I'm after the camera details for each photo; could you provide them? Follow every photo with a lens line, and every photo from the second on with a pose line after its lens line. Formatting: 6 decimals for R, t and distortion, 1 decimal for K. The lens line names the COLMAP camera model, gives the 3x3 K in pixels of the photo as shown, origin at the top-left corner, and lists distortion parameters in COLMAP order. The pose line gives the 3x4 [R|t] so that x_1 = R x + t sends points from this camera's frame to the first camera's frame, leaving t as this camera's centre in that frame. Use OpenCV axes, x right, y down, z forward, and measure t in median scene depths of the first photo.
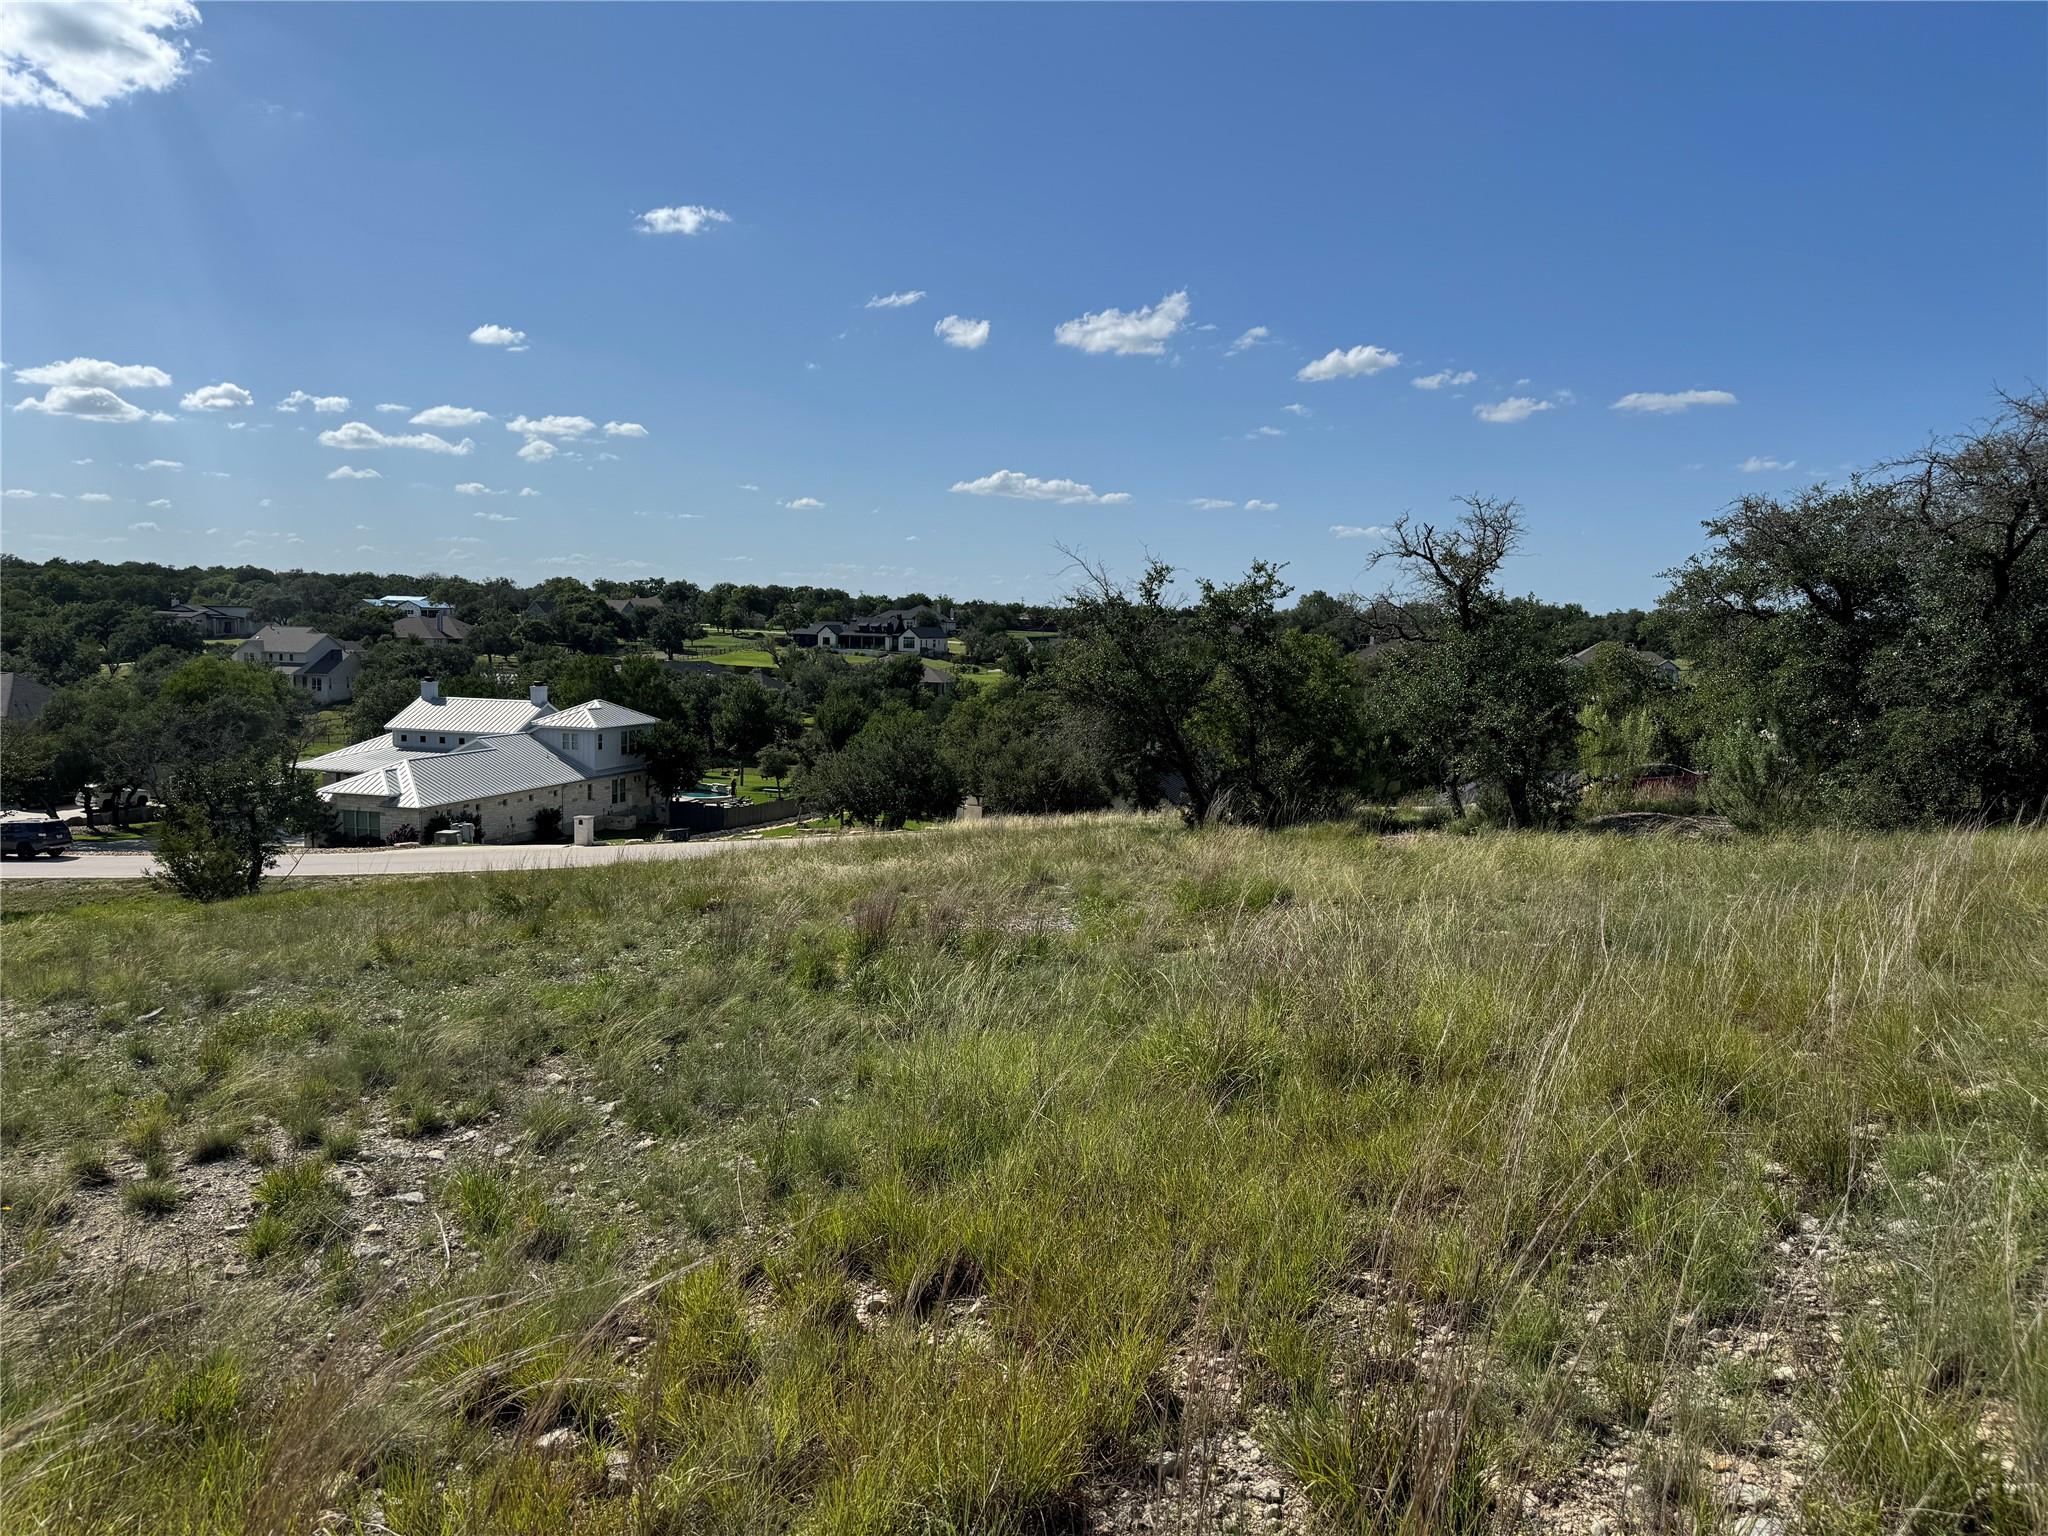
lens RADIAL K [[1423.9, 0, 1035.6], [0, 1423.9, 763.3], [0, 0, 1]] dist [0.034024, -0.042165]
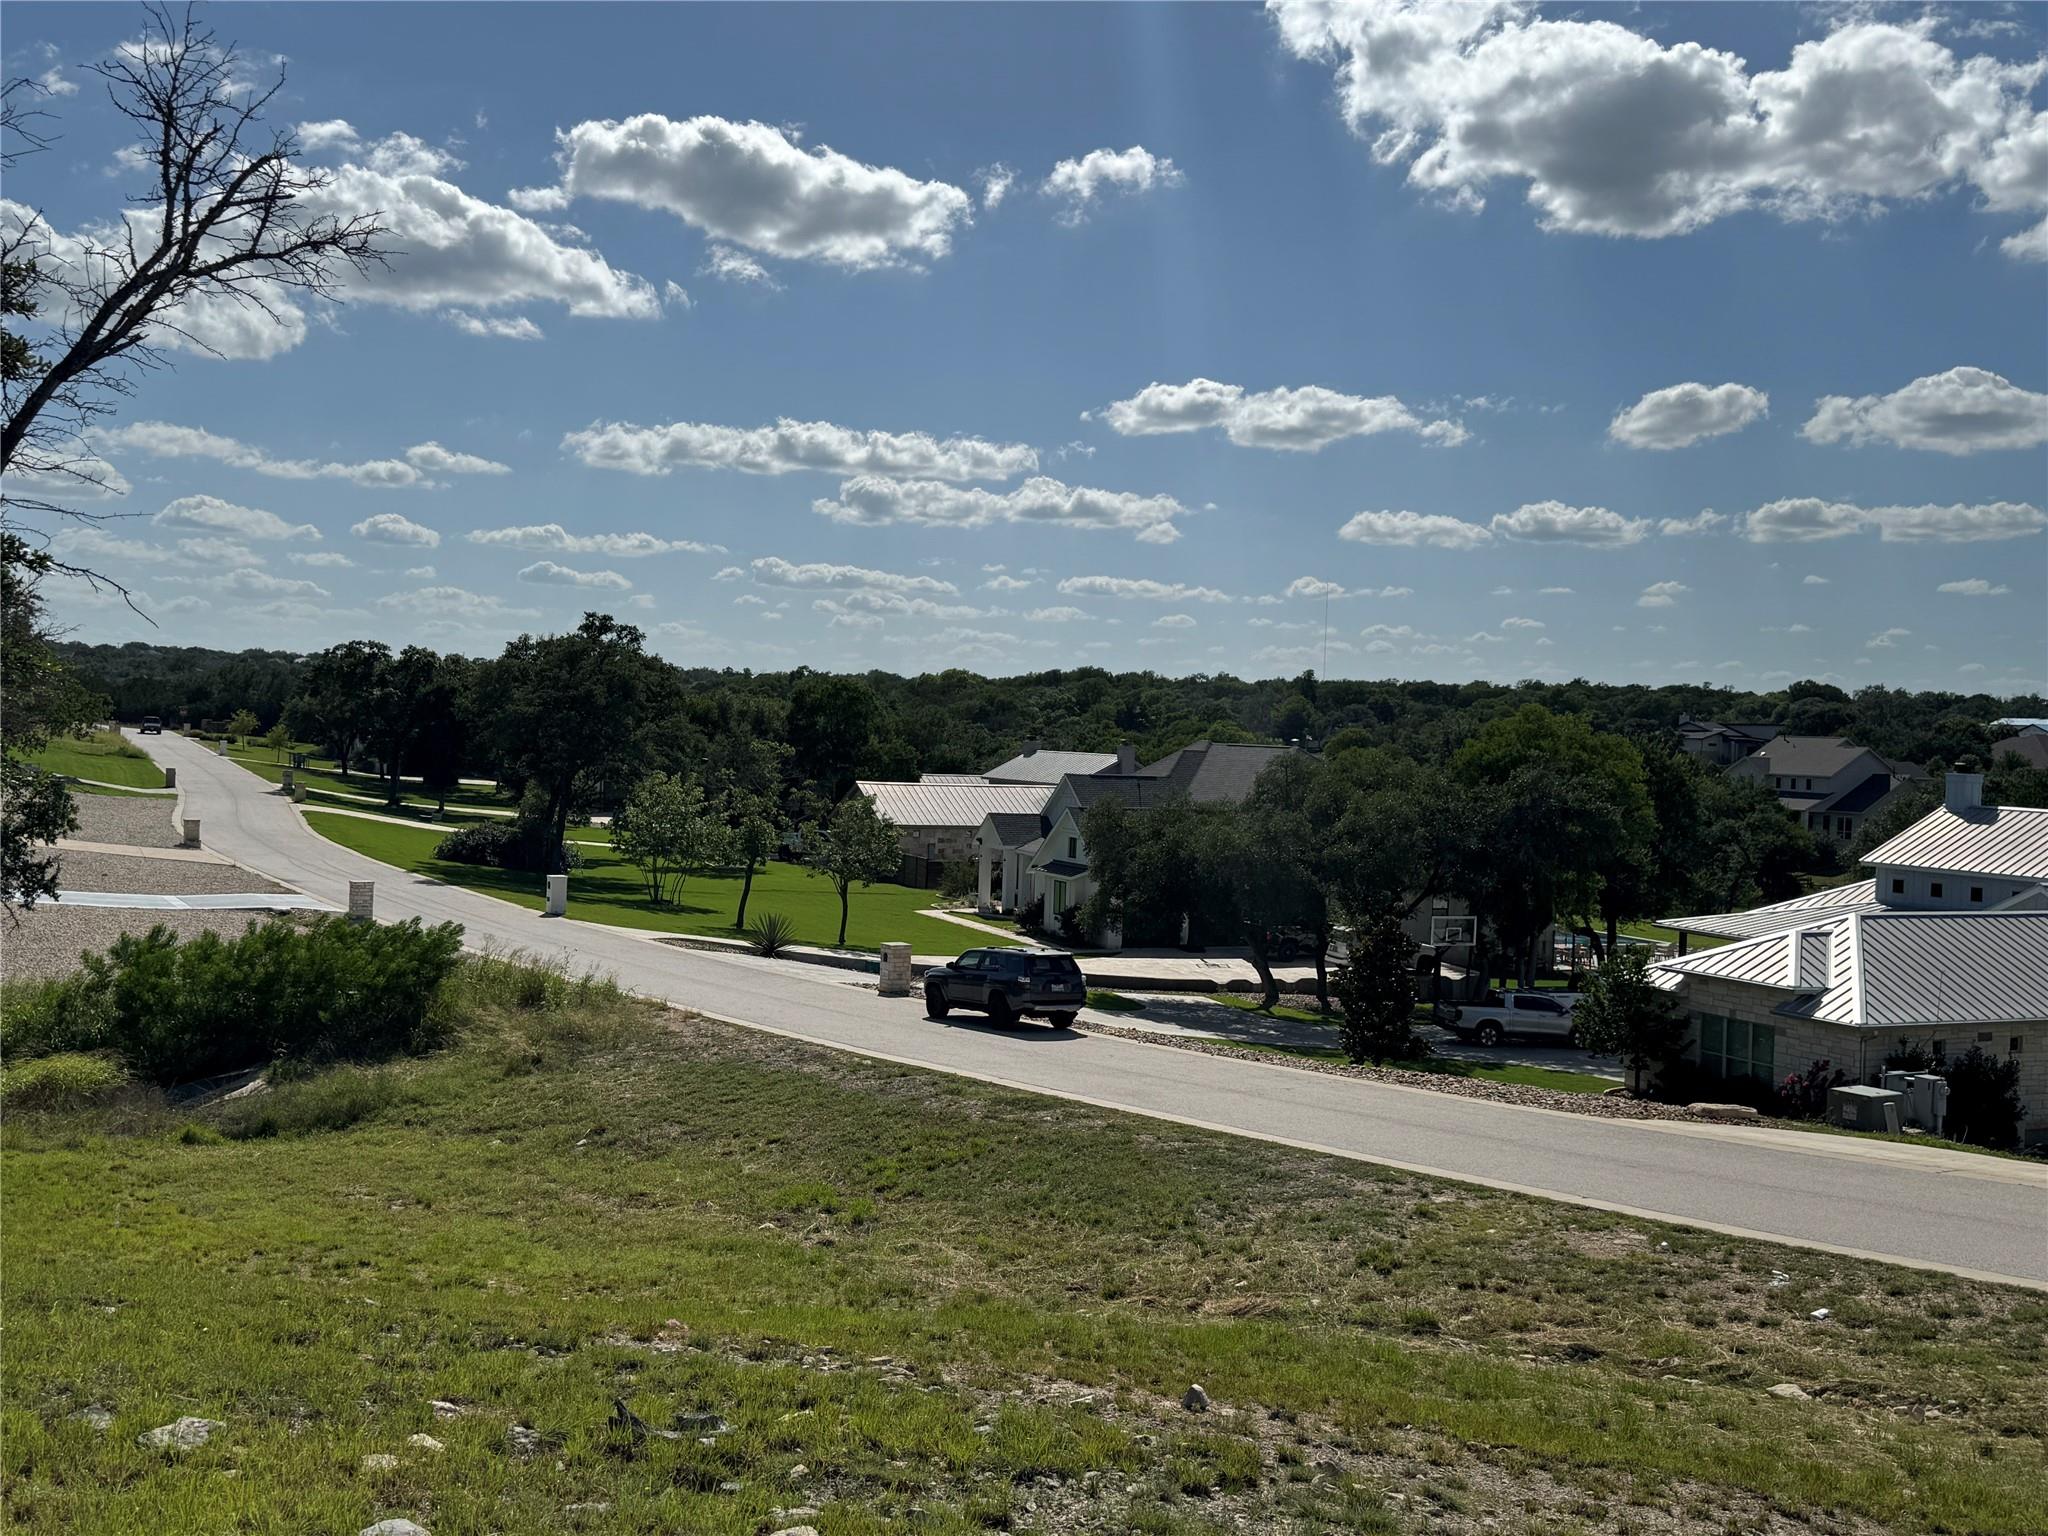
lens RADIAL K [[2135.1, 0, 1064.7], [0, 2135.1, 764.5], [0, 0, 1]] dist [0.059114, 0.000000]
pose [[0.667040, 0.011933, -0.744926, -0.114469], [-0.089323, 0.993940, -0.064061, 0.015666], [0.739648, 0.109270, 0.664064, 0.386579]]
